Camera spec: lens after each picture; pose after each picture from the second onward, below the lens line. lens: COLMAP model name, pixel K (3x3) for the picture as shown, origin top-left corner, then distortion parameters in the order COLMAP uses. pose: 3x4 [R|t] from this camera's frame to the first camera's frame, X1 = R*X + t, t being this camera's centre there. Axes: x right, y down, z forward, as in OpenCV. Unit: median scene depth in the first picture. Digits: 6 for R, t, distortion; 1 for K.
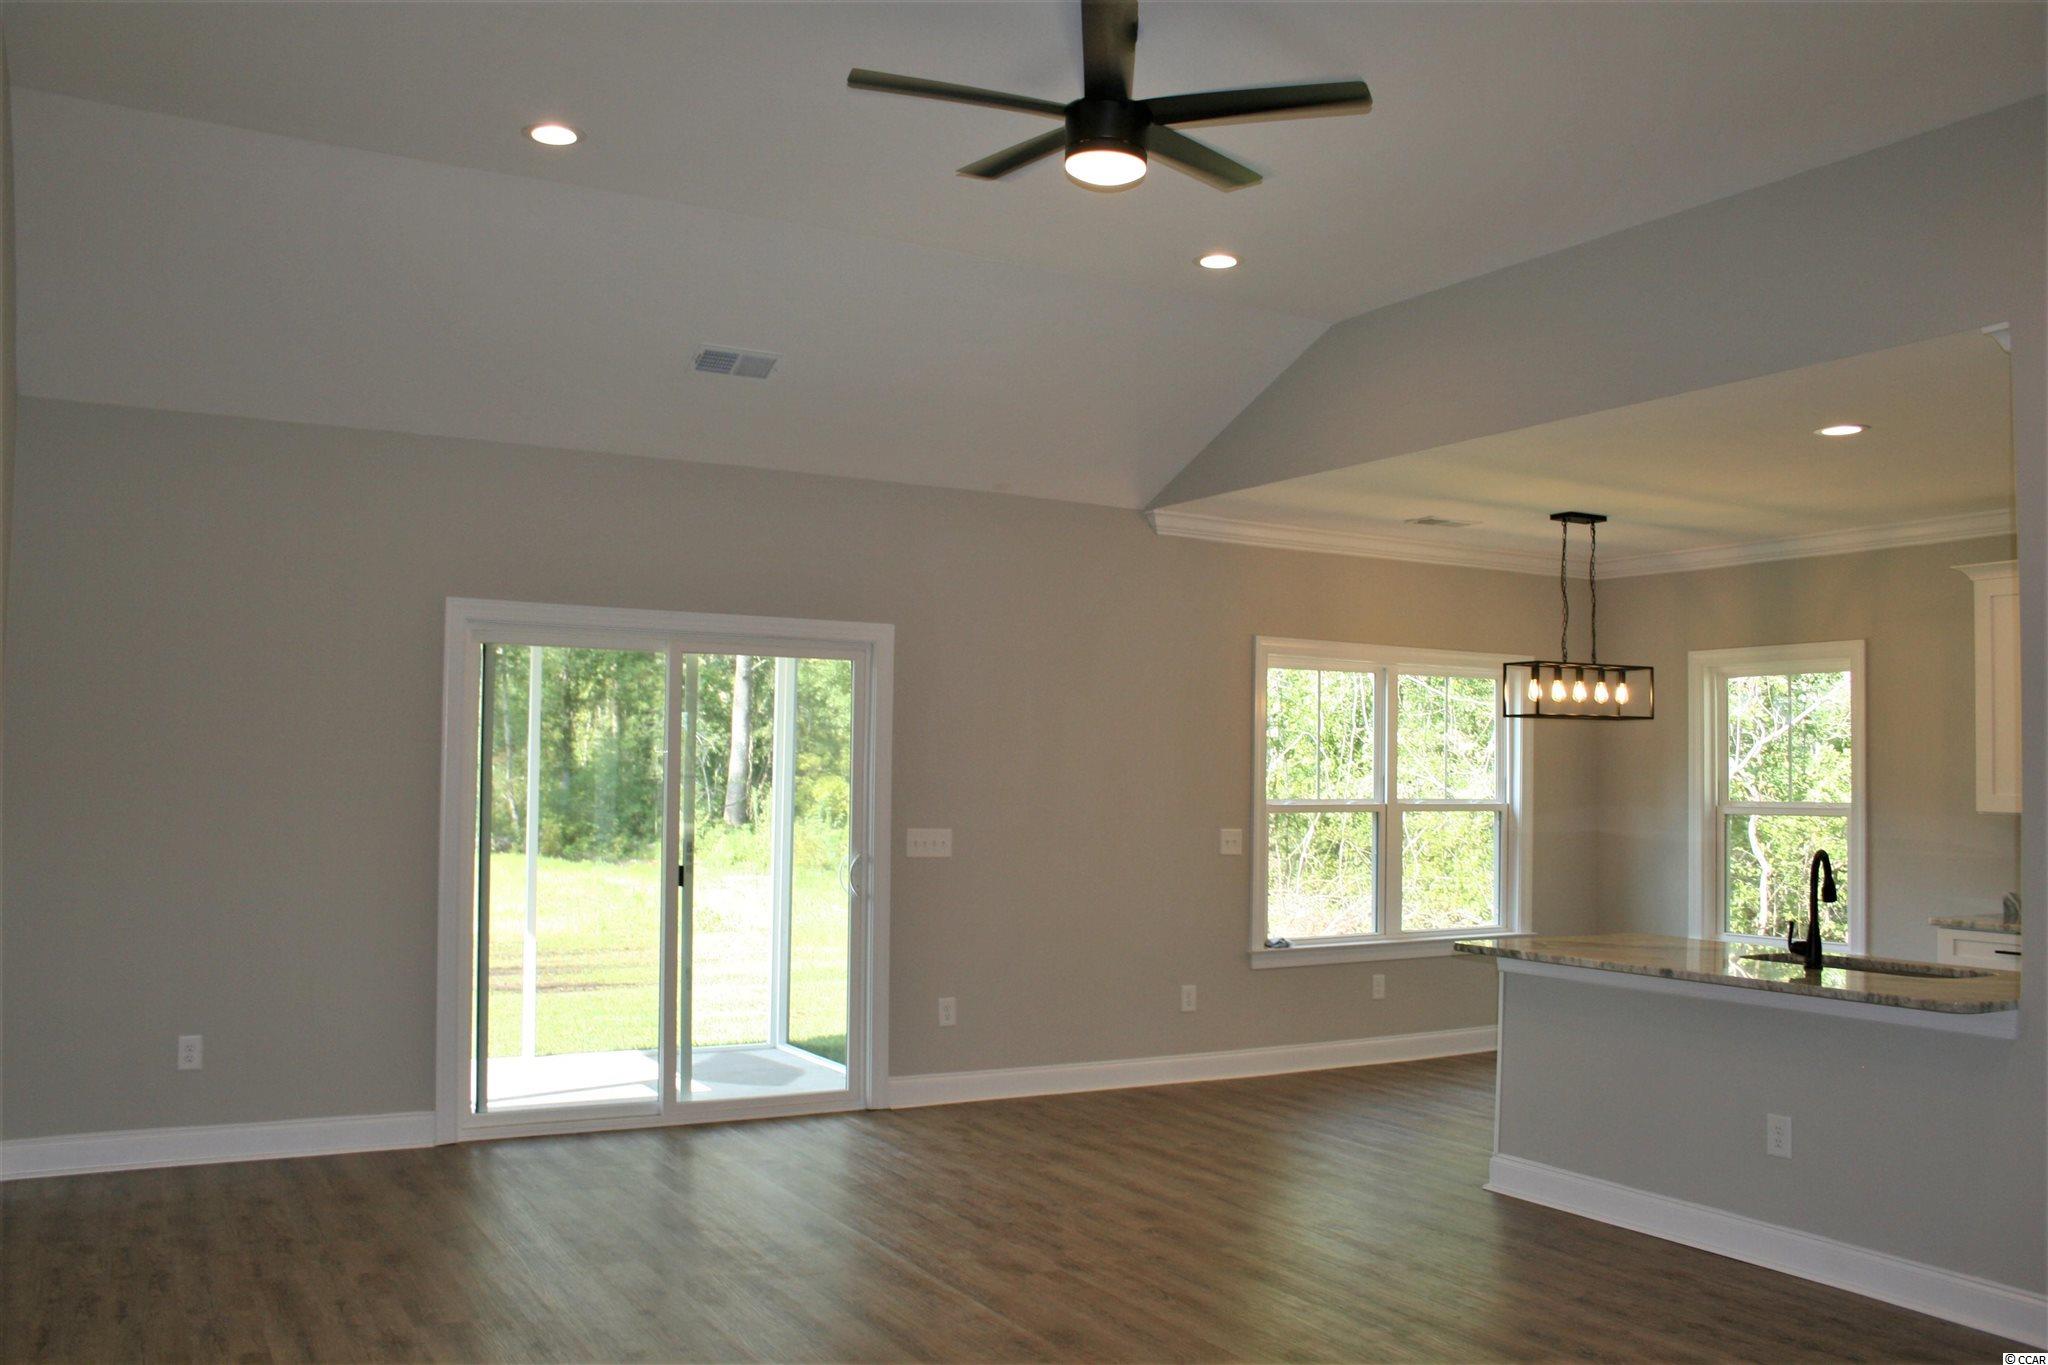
lens RADIAL K [[1679.5, 0, 1024.0], [0, 1679.5, 682.5], [0, 0, 1]] dist [-0.114695, 0.010276]
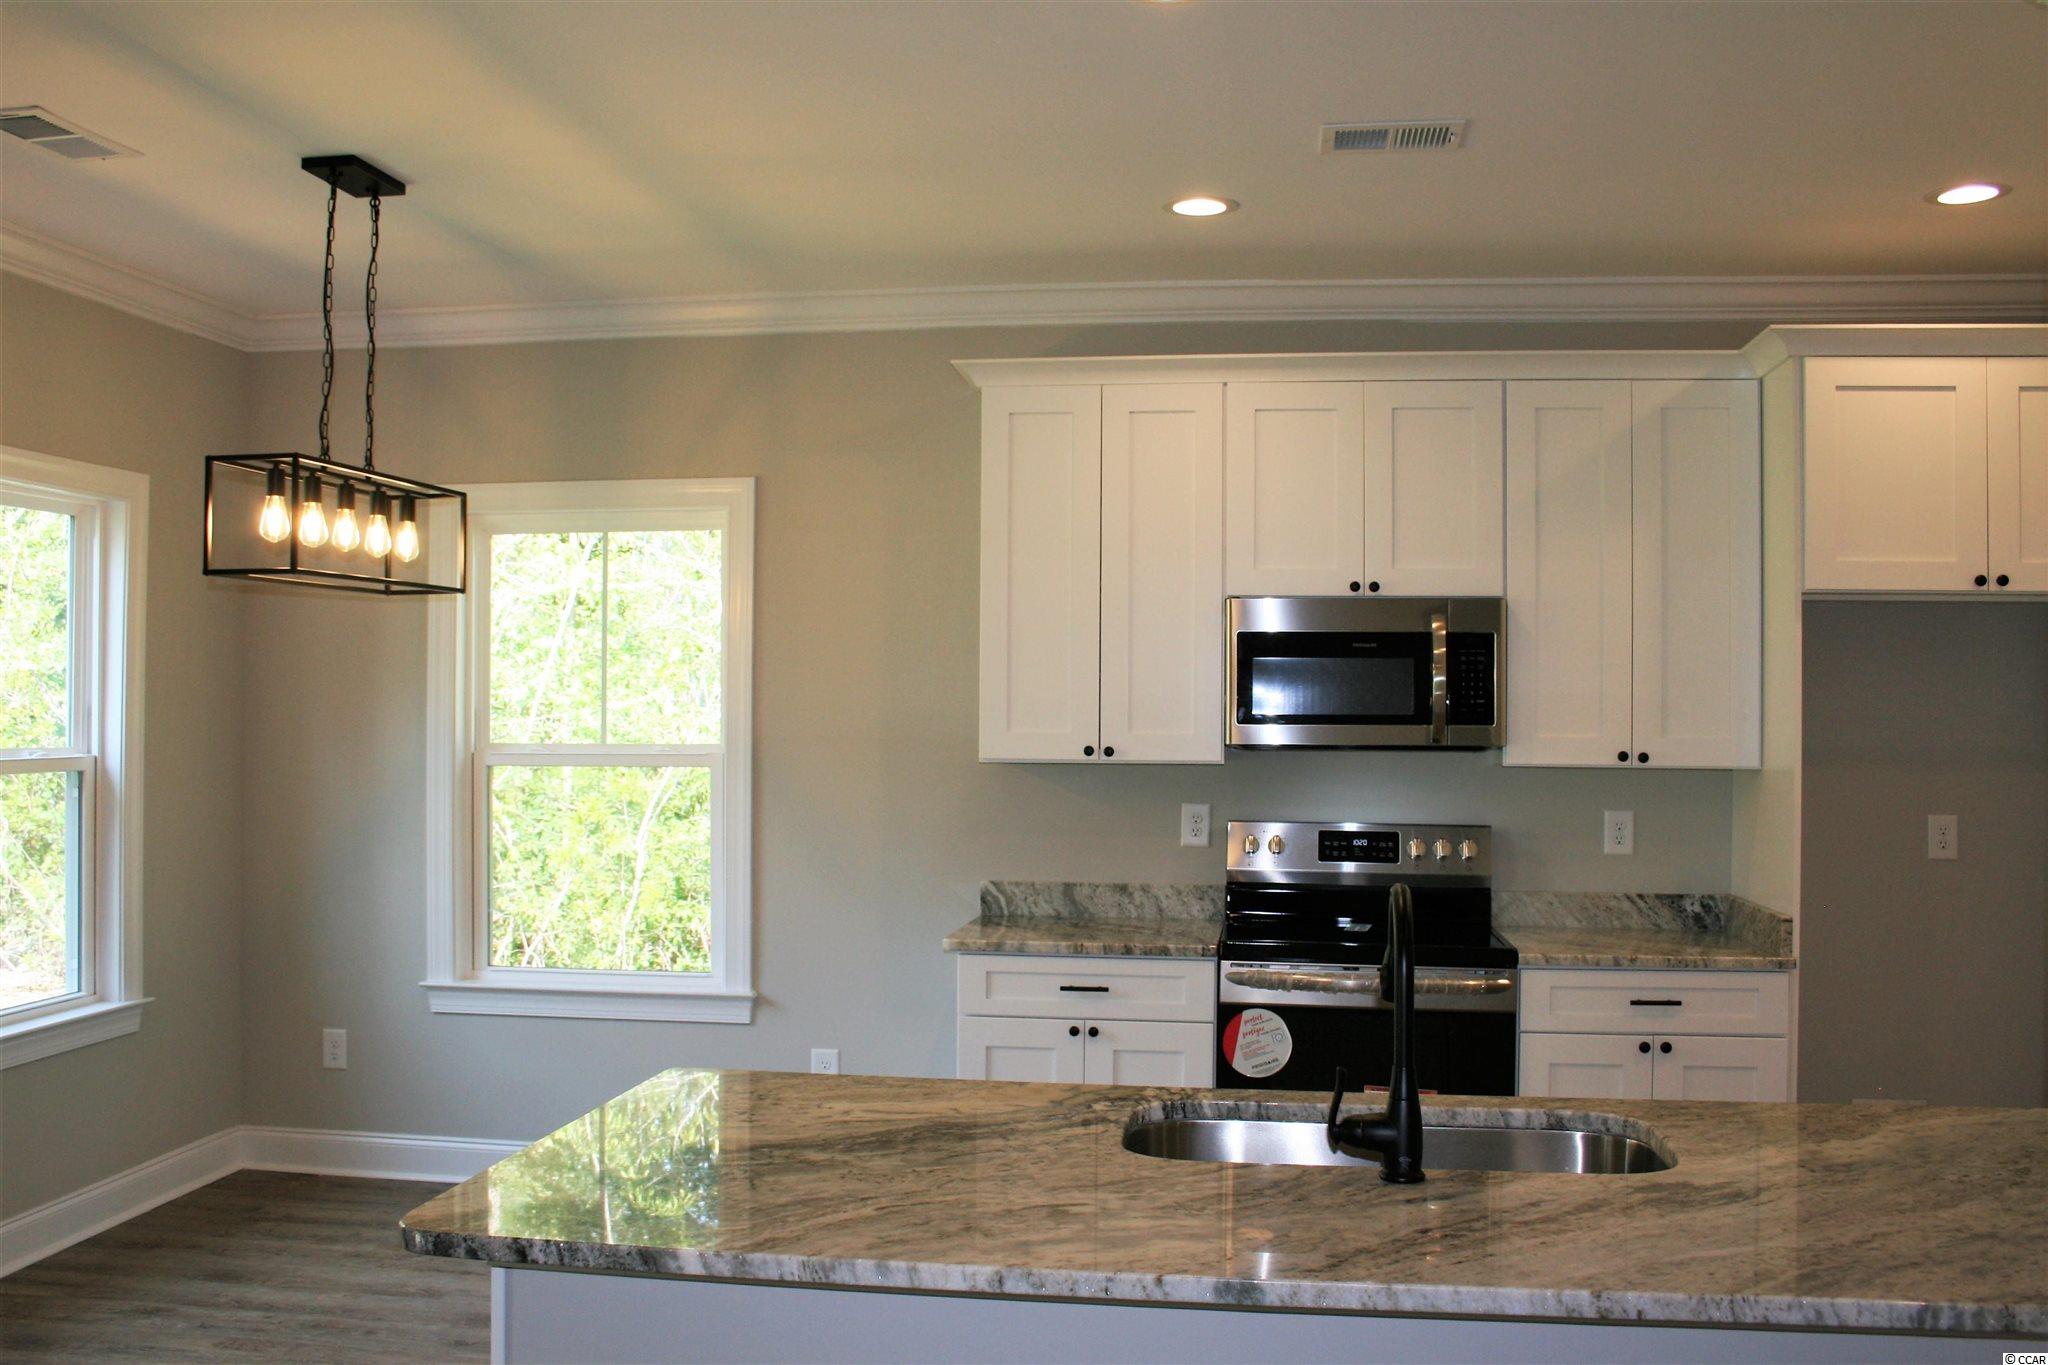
lens RADIAL K [[1823.8, 0, 1024.0], [0, 1823.8, 682.5], [0, 0, 1]] dist [-0.103629, 0.003290]
pose [[0.613857, -0.001702, 0.789415, 0.040264], [-0.039078, 0.998706, 0.032541, 0.024404], [-0.788449, -0.050825, 0.612997, 0.504939]]
